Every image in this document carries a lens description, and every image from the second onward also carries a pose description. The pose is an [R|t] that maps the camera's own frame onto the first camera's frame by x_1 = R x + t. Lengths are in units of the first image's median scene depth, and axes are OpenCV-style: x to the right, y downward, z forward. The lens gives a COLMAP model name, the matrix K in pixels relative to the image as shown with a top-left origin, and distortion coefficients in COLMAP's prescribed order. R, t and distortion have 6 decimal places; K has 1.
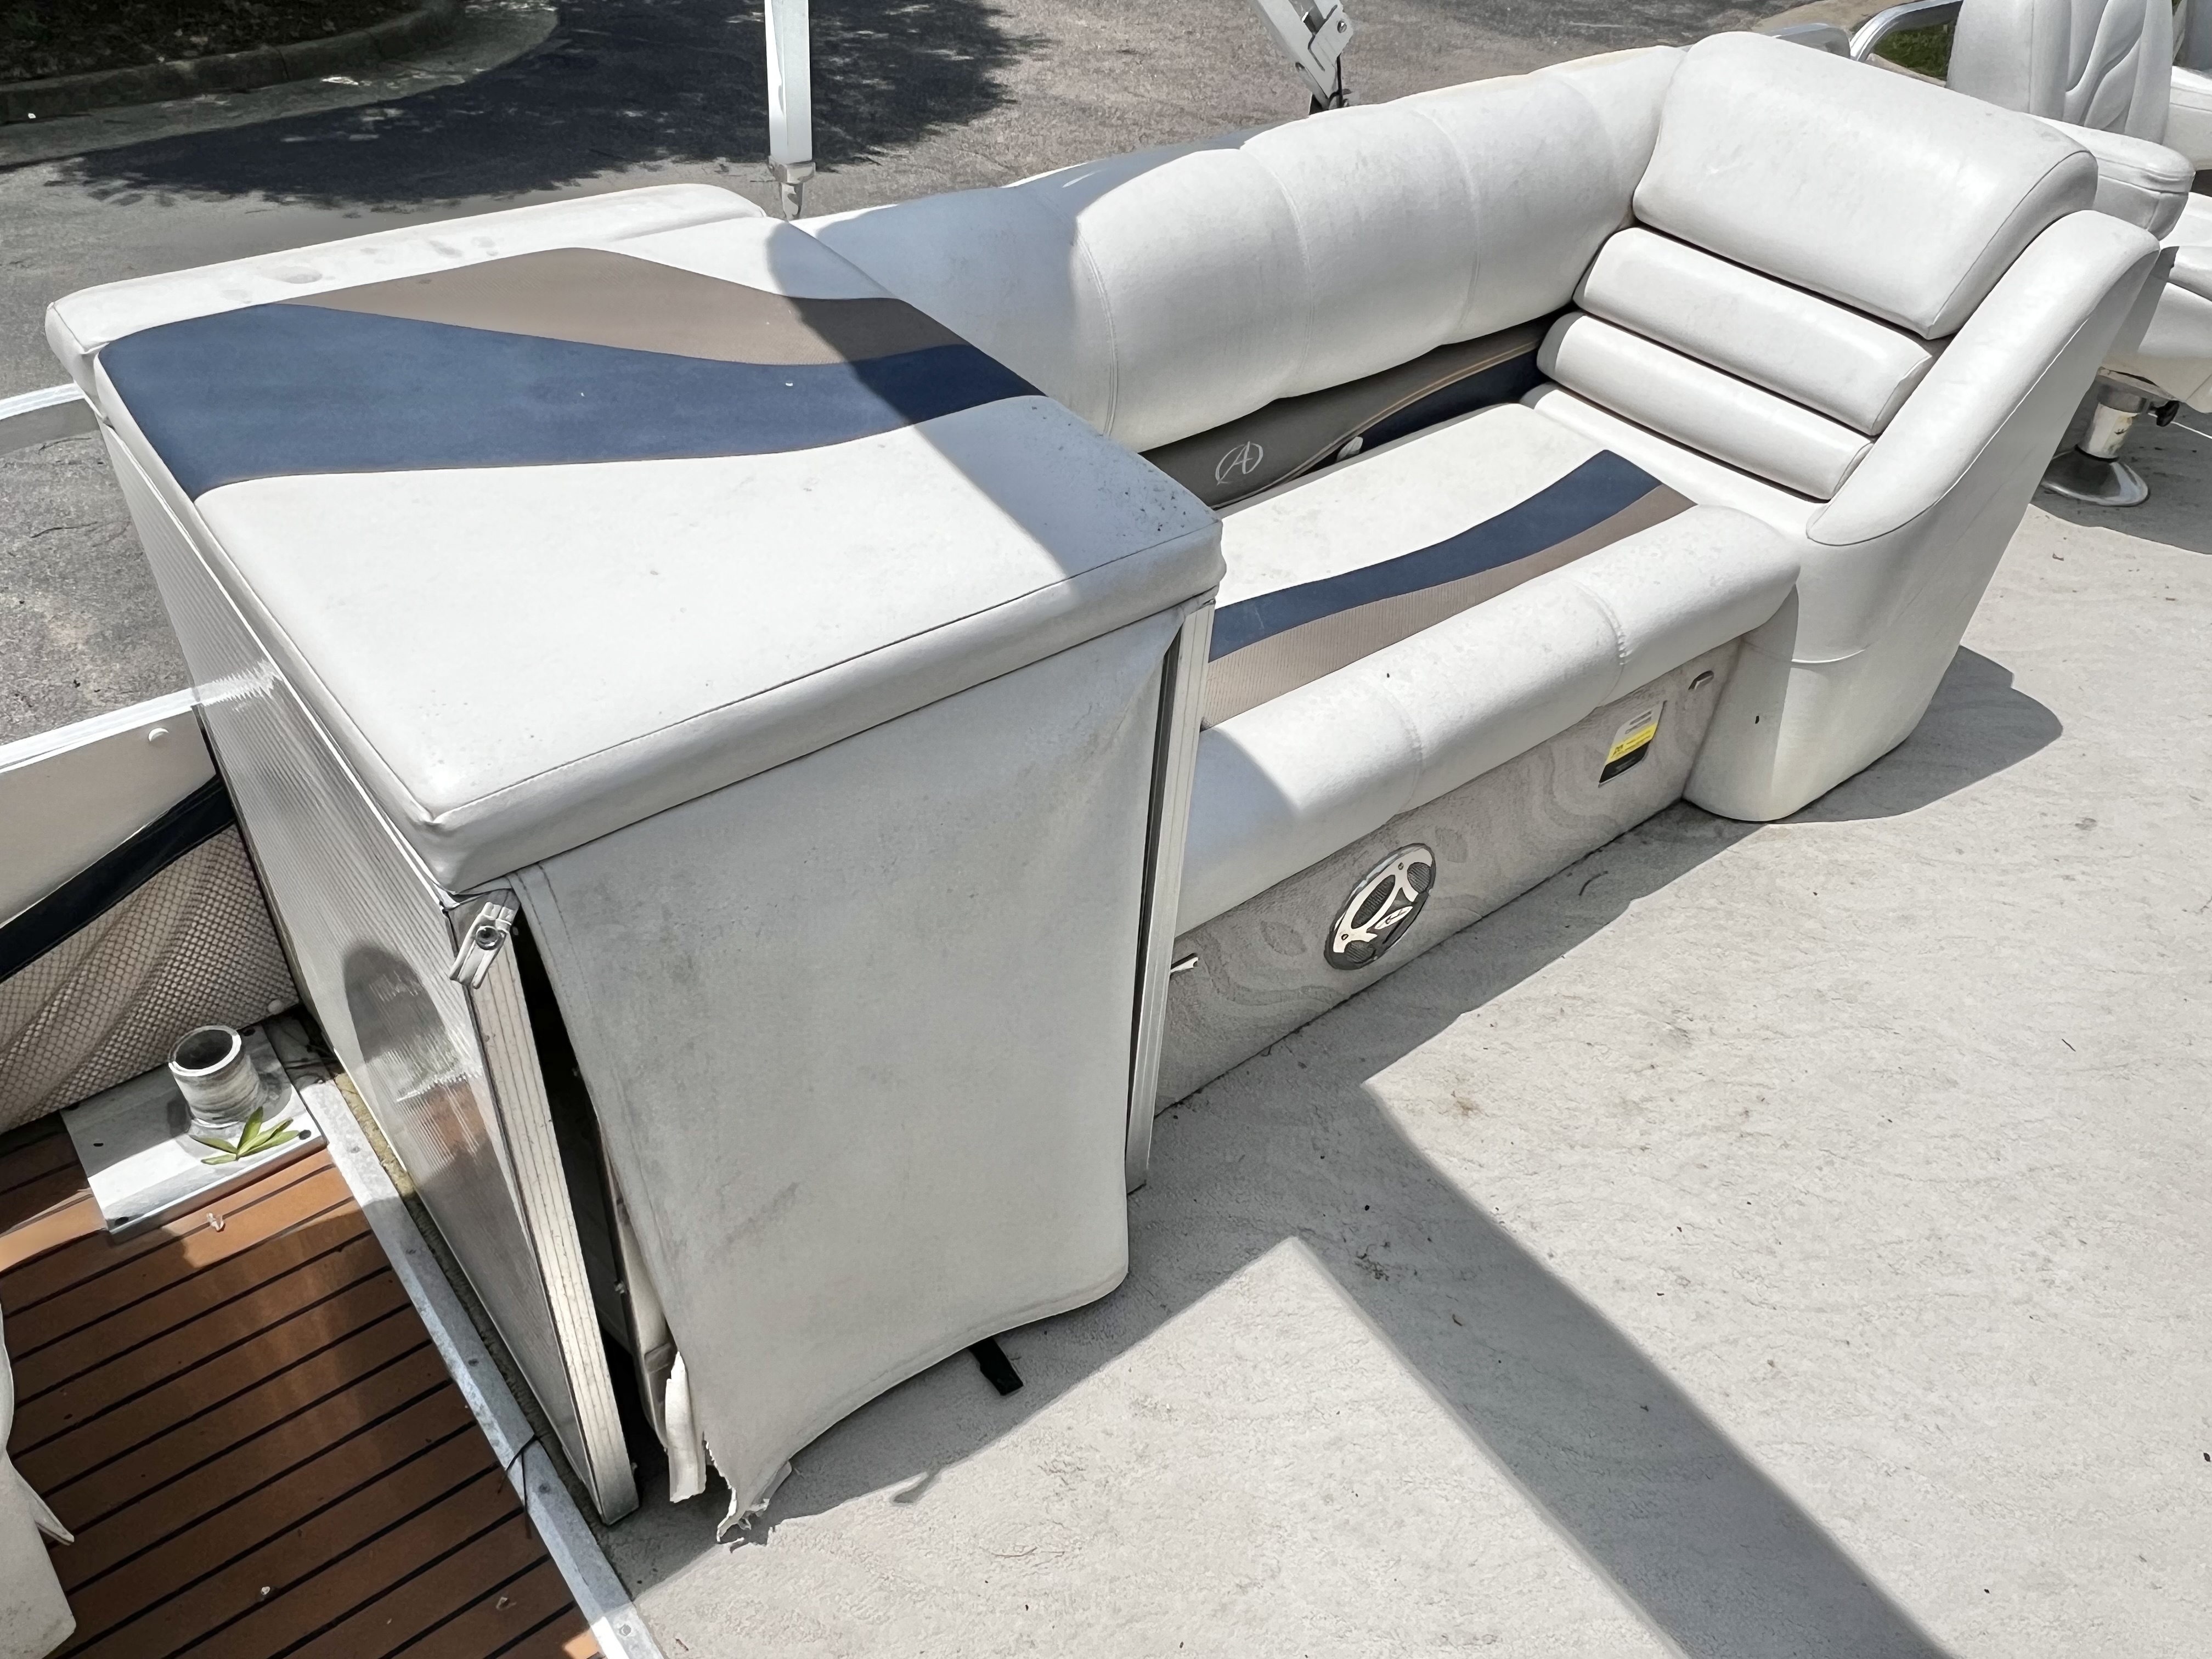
lens RADIAL K [[1607.3, 0, 1089.6], [0, 1607.3, 825.6], [0, 0, 1]] dist [-0.005640, 0.003270]
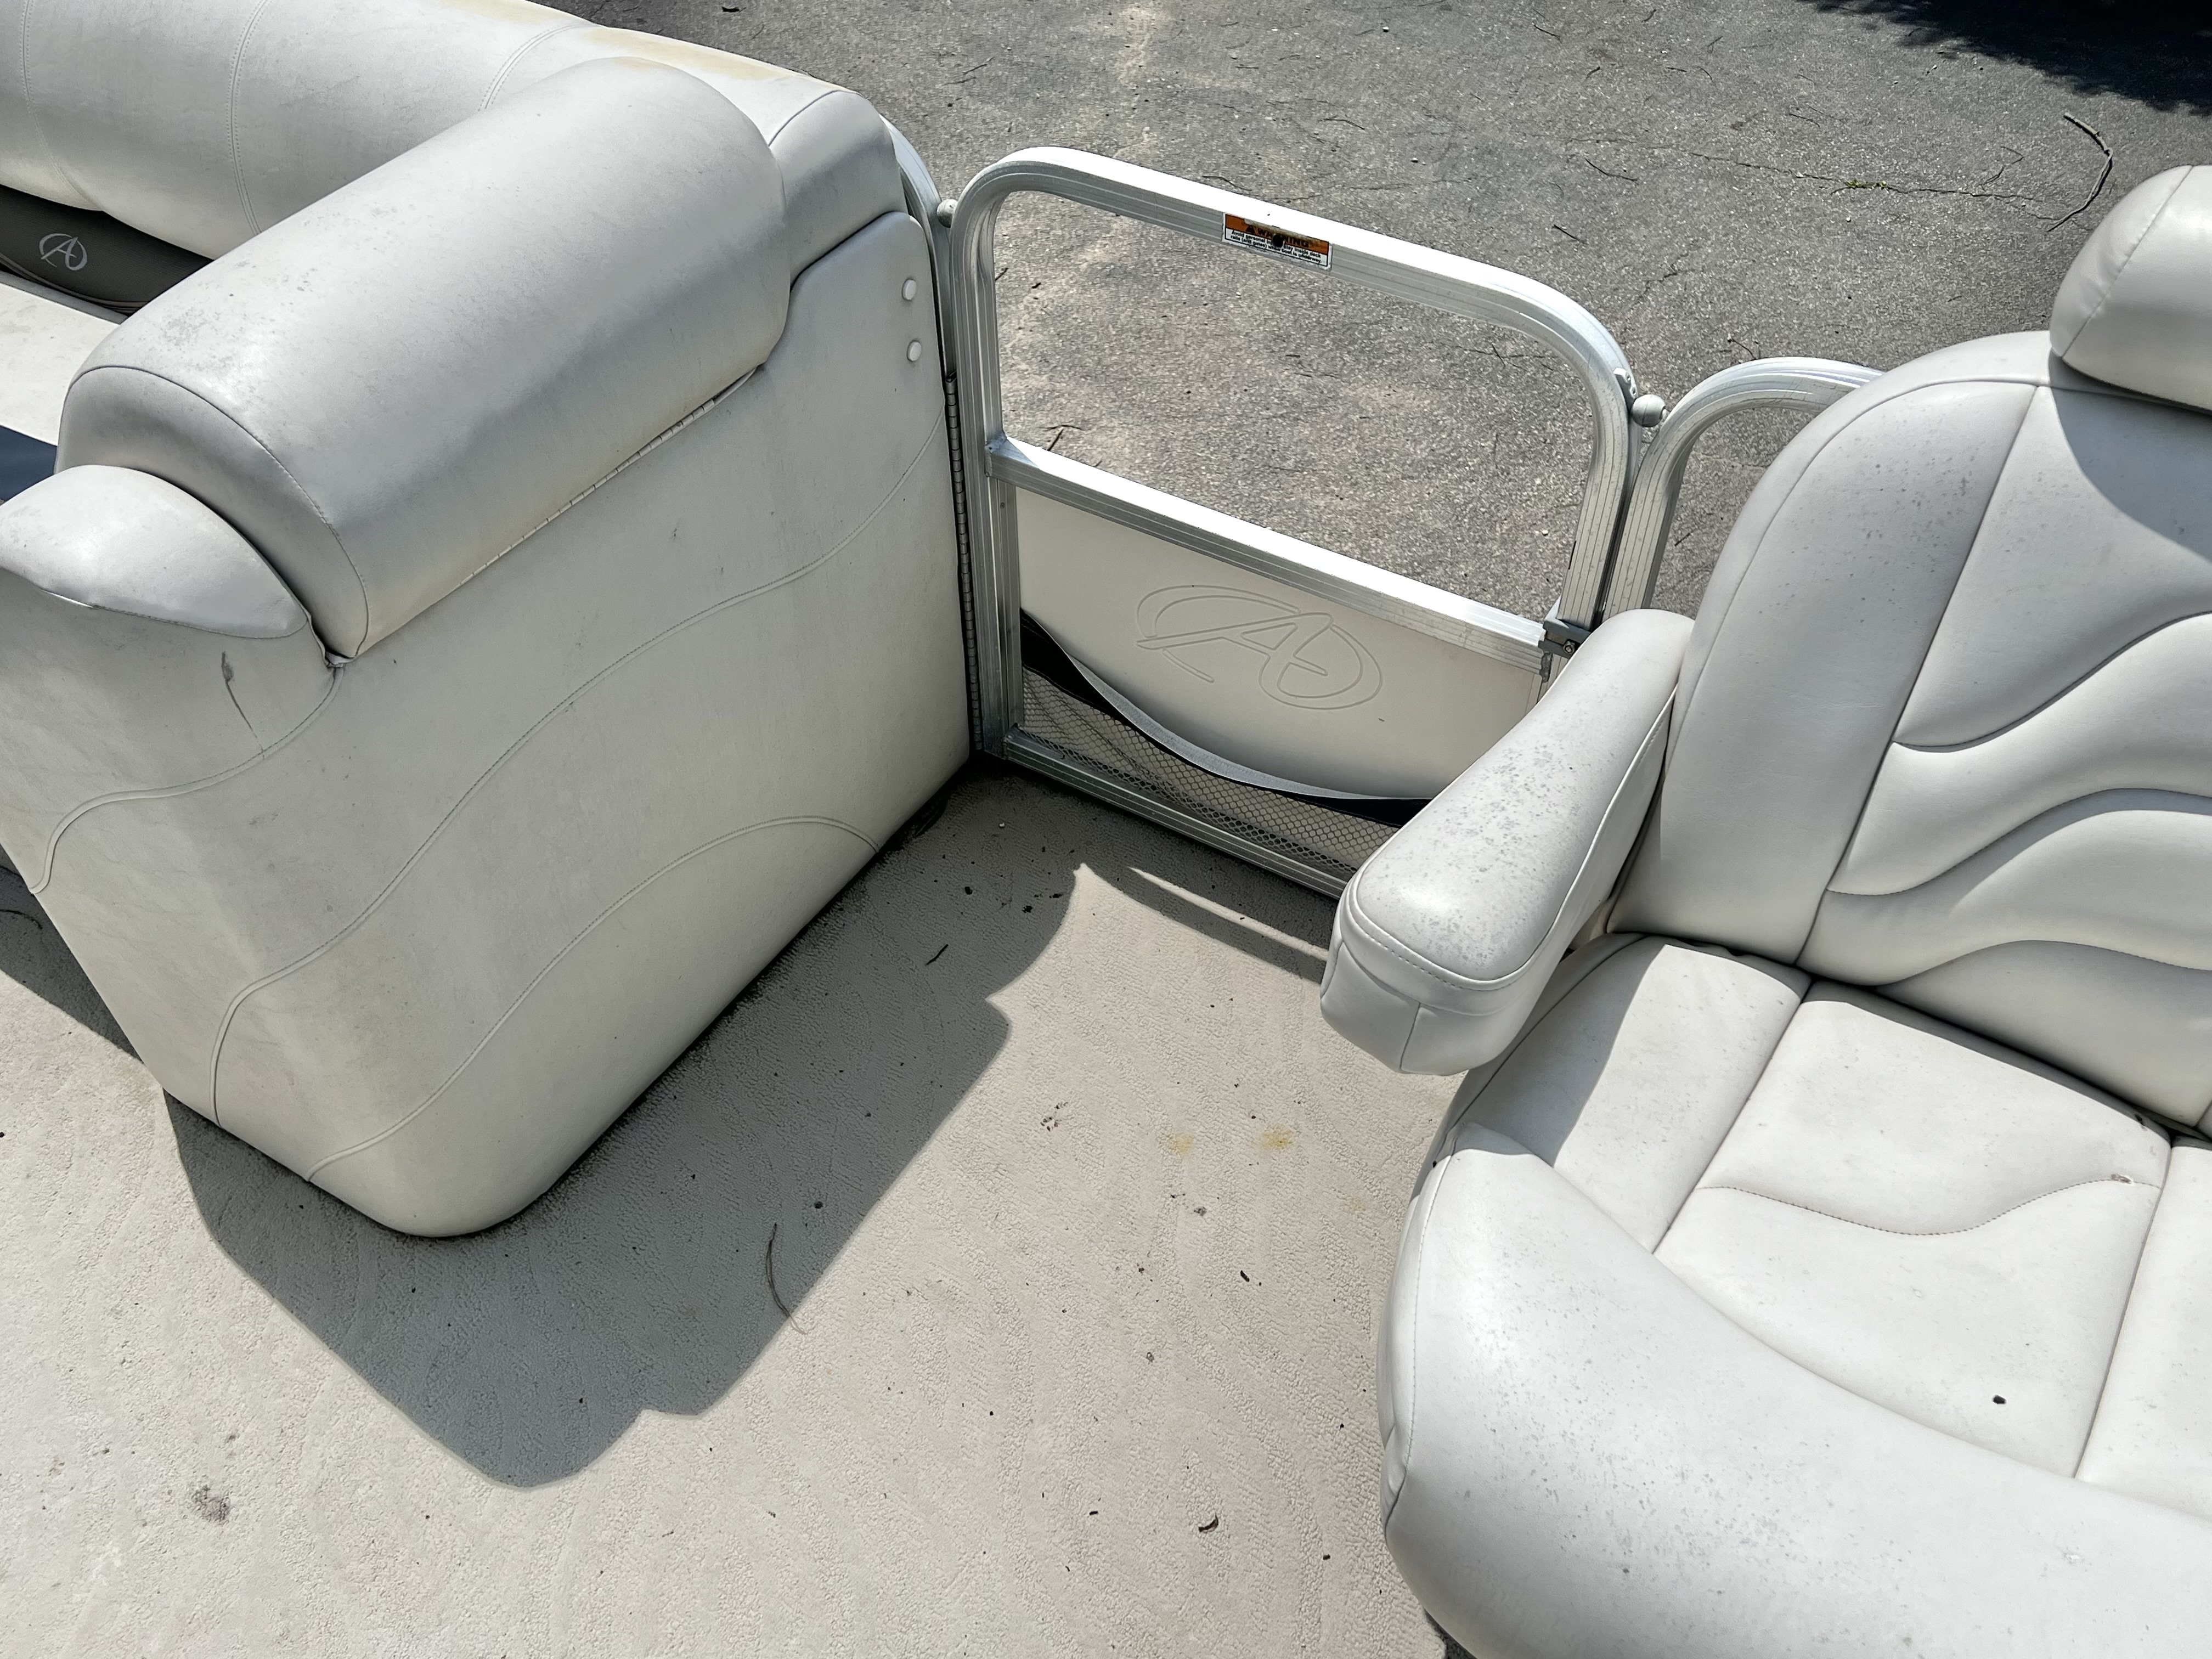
lens RADIAL K [[1836.0, 0, 1130.8], [0, 1836.0, 834.2], [0, 0, 1]] dist [0.067130, -0.078655]
pose [[0.348560, 0.617871, -0.704798, 1.177077], [-0.586946, 0.730151, 0.349821, -0.669327], [0.730753, 0.291745, 0.617158, 0.847486]]
